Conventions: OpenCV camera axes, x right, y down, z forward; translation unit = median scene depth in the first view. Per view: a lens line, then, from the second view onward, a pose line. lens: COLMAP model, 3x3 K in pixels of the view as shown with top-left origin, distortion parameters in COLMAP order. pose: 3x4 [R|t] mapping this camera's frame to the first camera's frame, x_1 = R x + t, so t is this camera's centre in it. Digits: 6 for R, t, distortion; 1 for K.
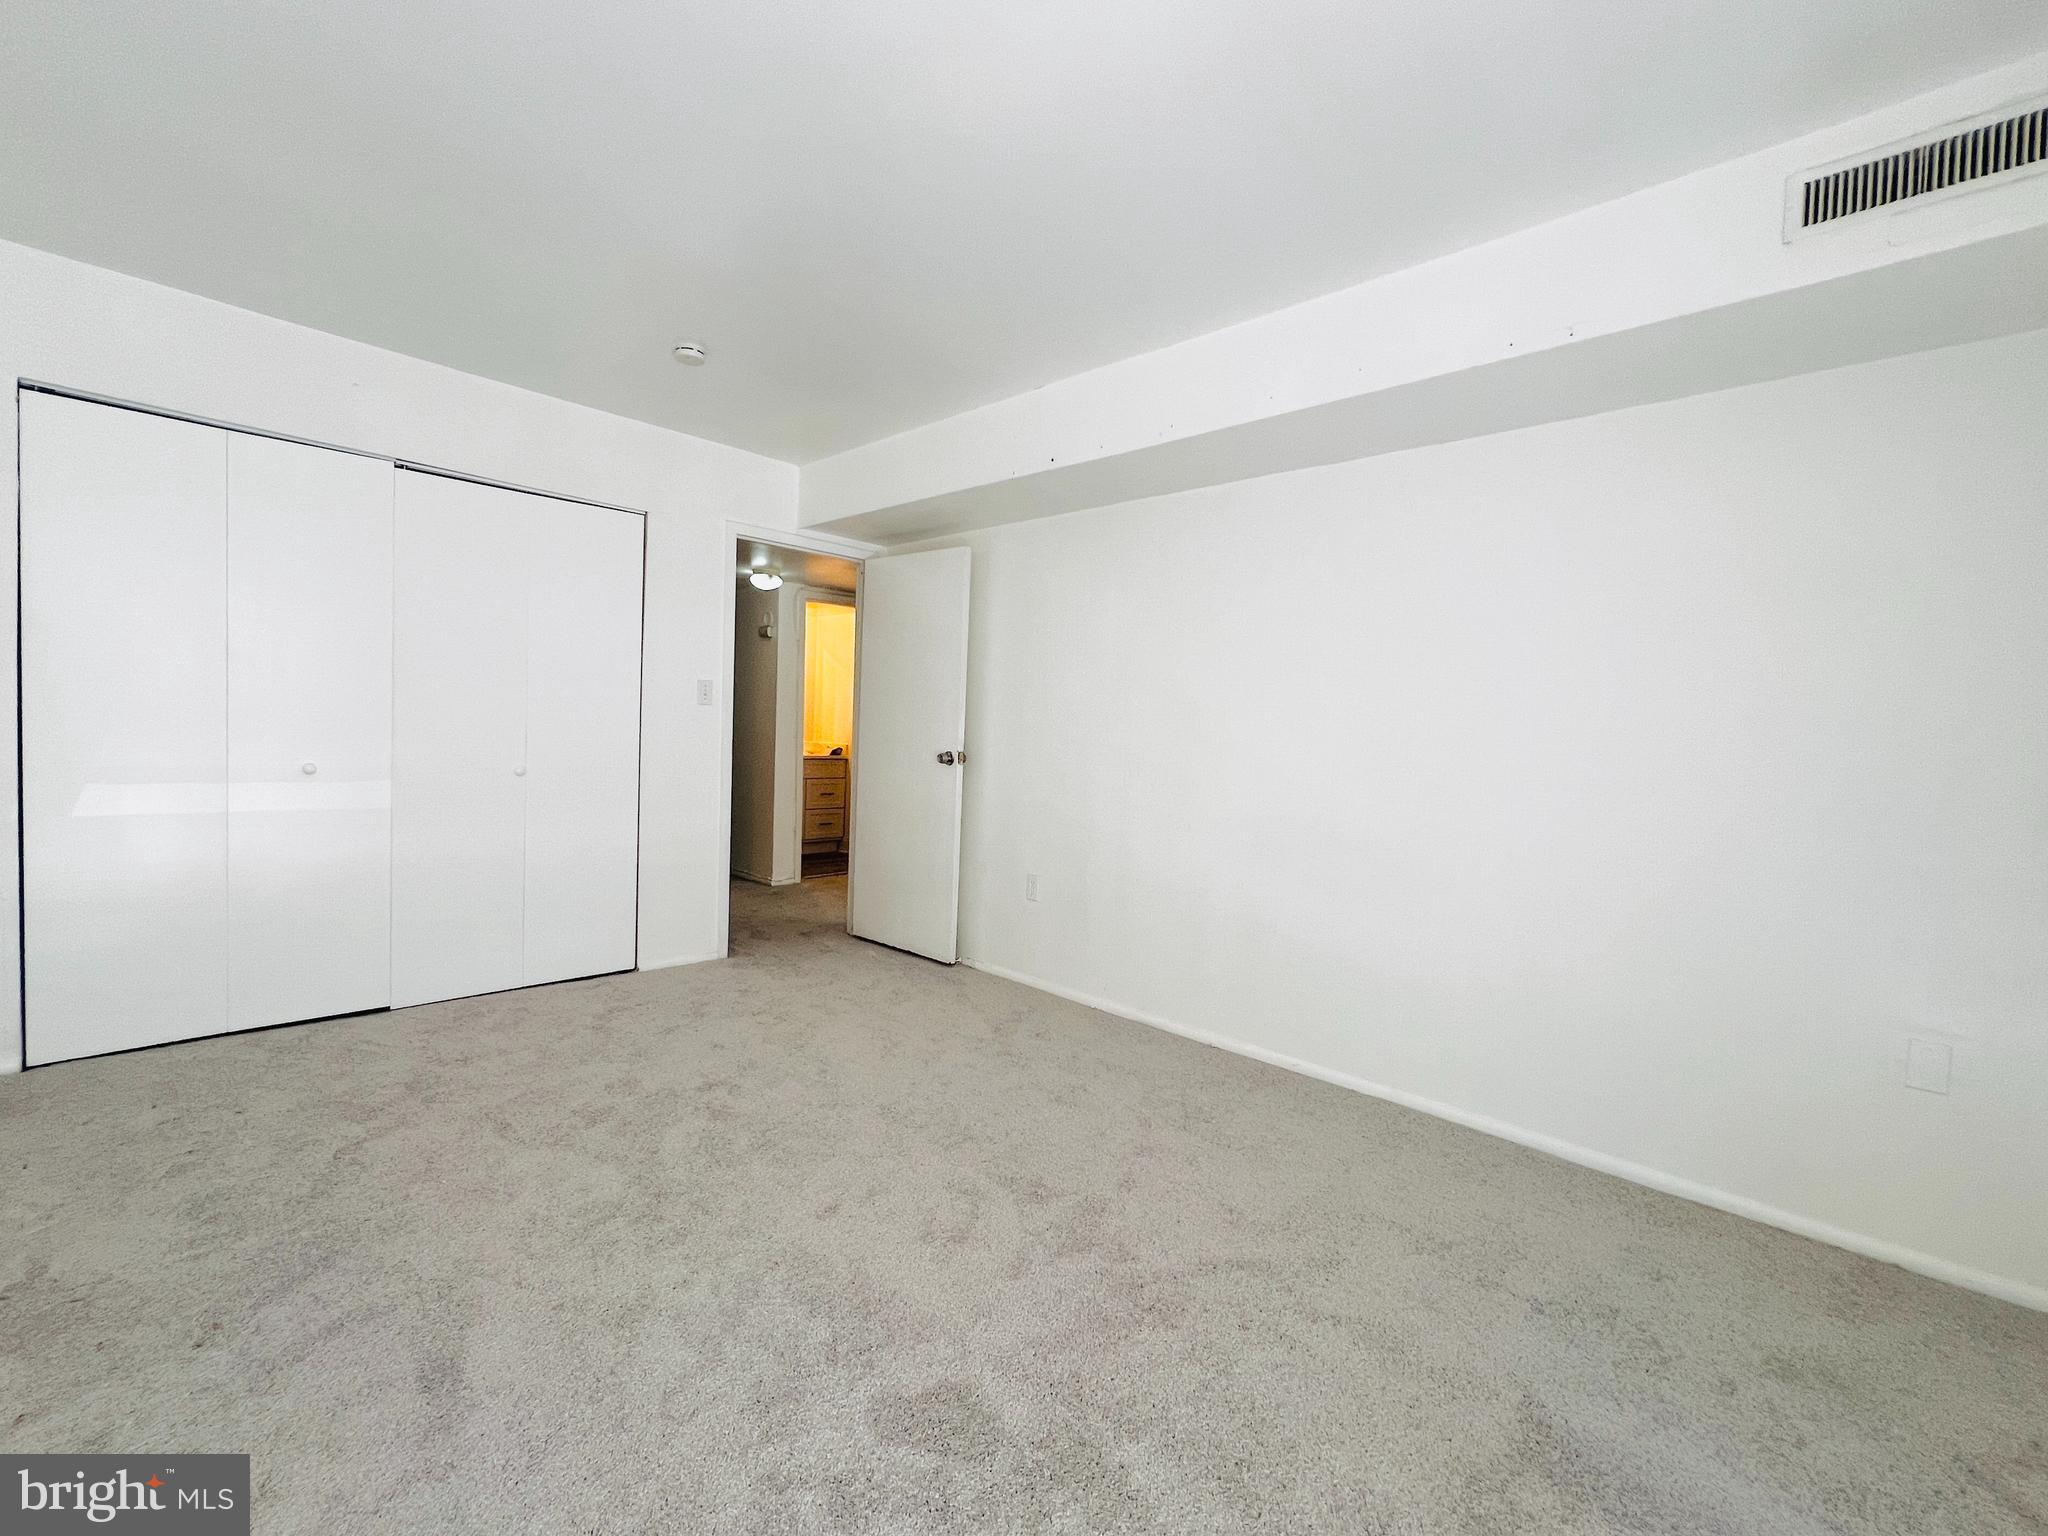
lens RADIAL K [[873.6, 0, 1021.0], [0, 873.6, 764.7], [0, 0, 1]] dist [-0.002660, 0.000080]
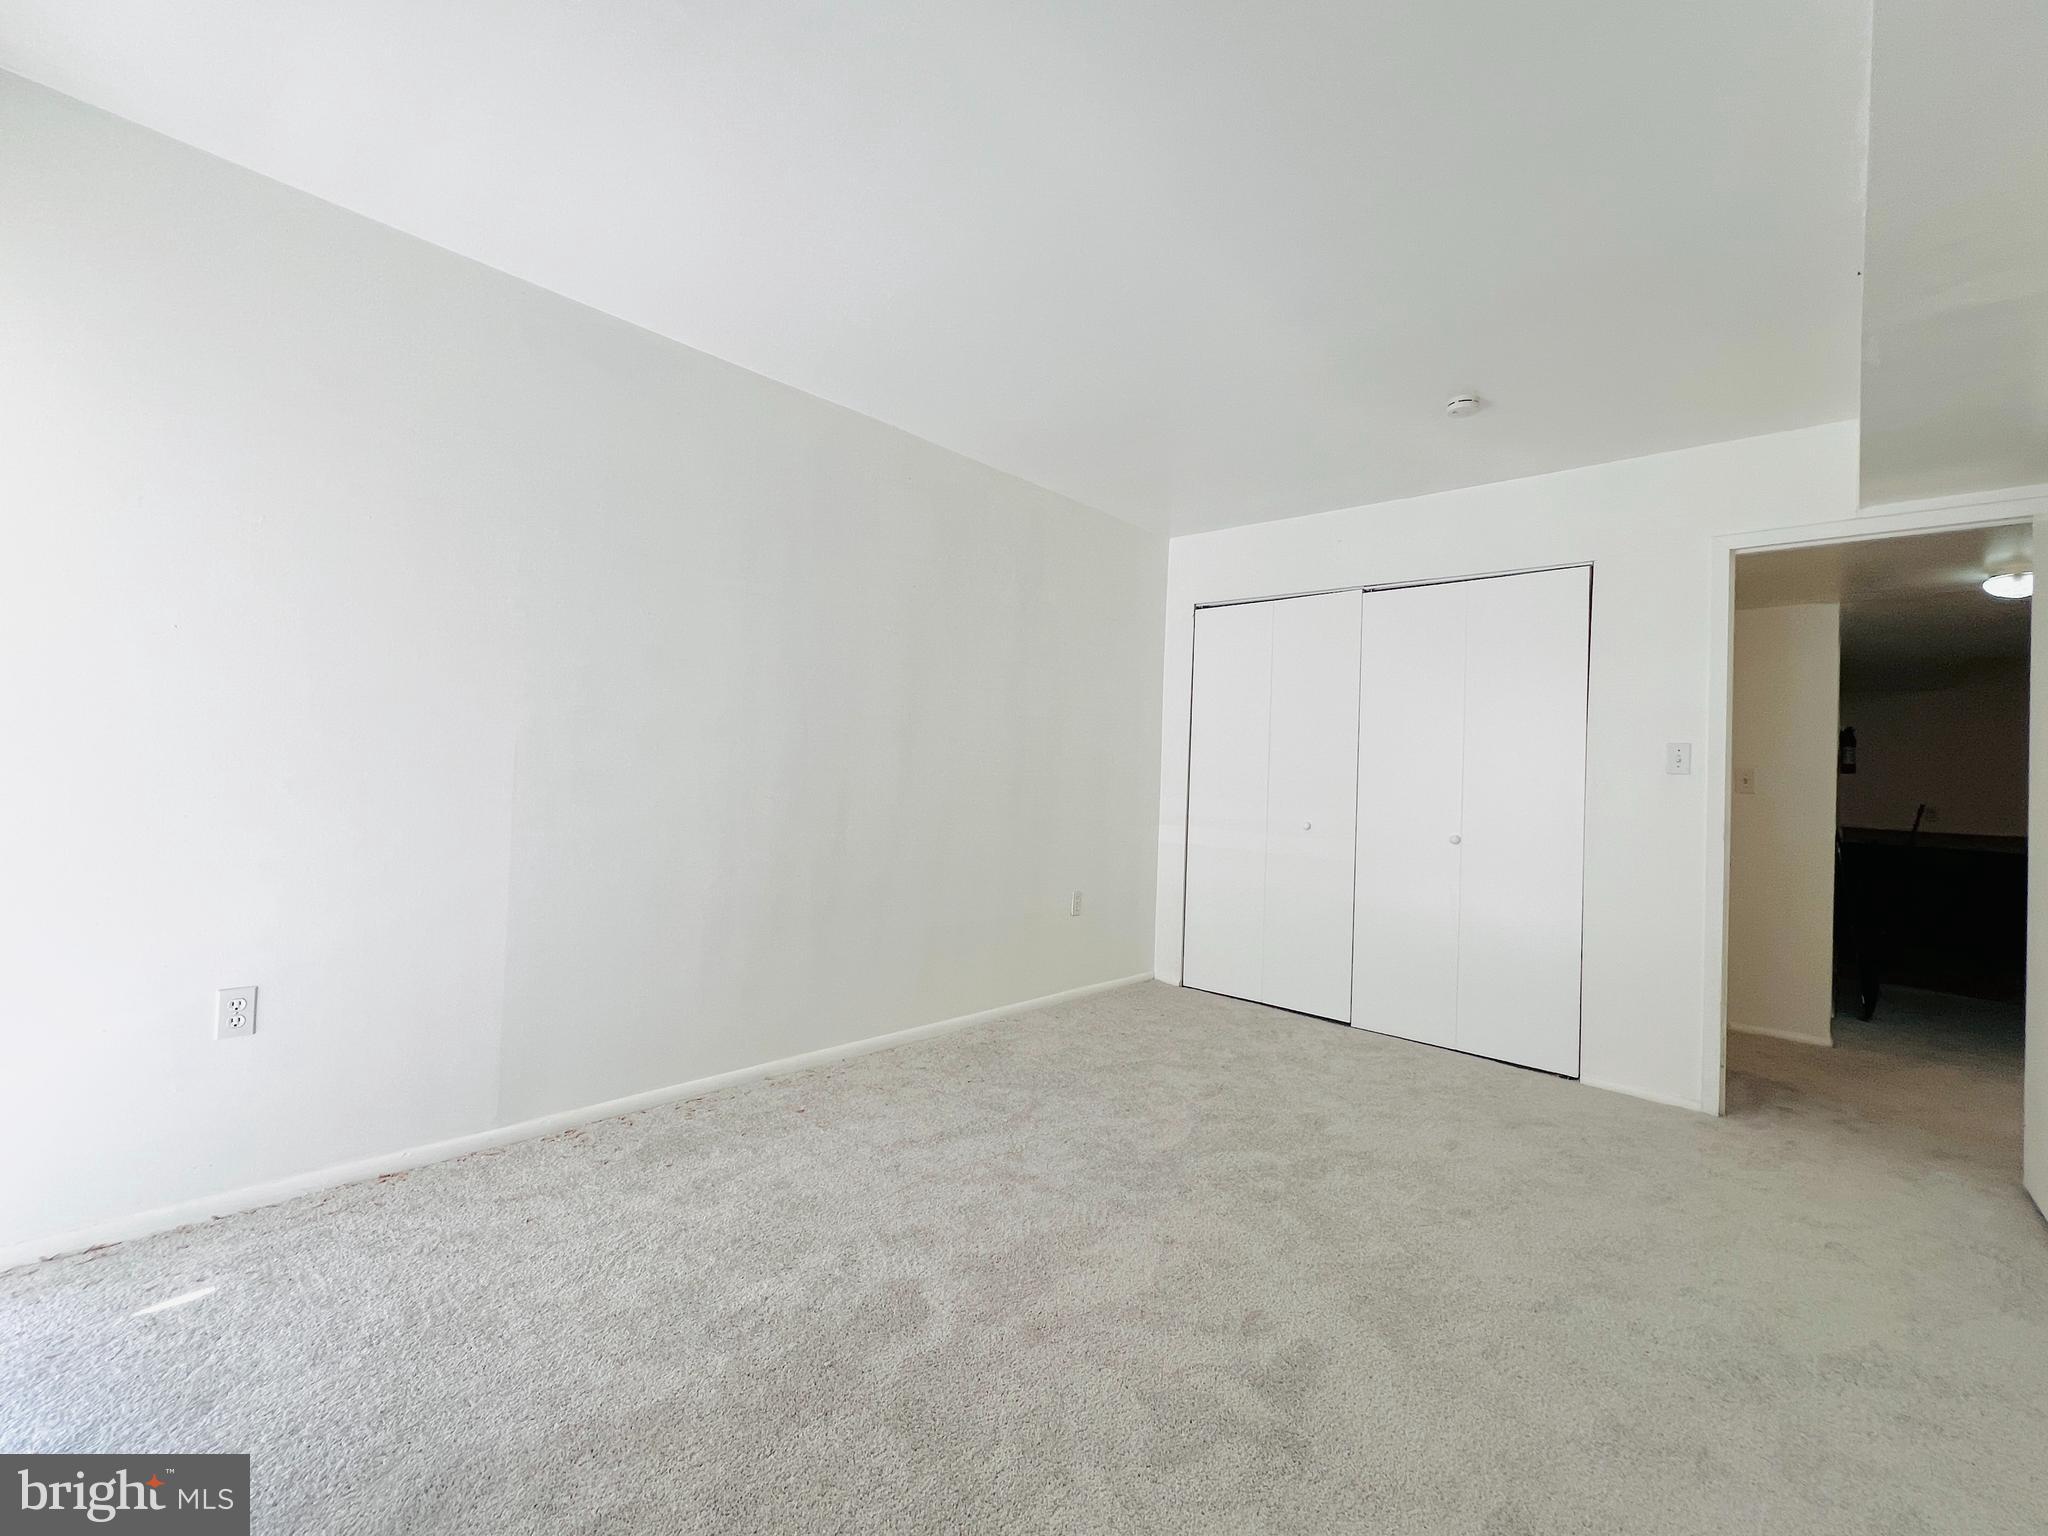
lens RADIAL K [[873.6, 0, 1018.7], [0, 873.6, 771.9], [0, 0, 1]] dist [-0.002660, 0.000080]
pose [[0.015330, -0.043480, -0.998937, 0.477120], [-0.084566, 0.995418, -0.044624, 0.016679], [0.996300, 0.085160, 0.011583, 0.449501]]
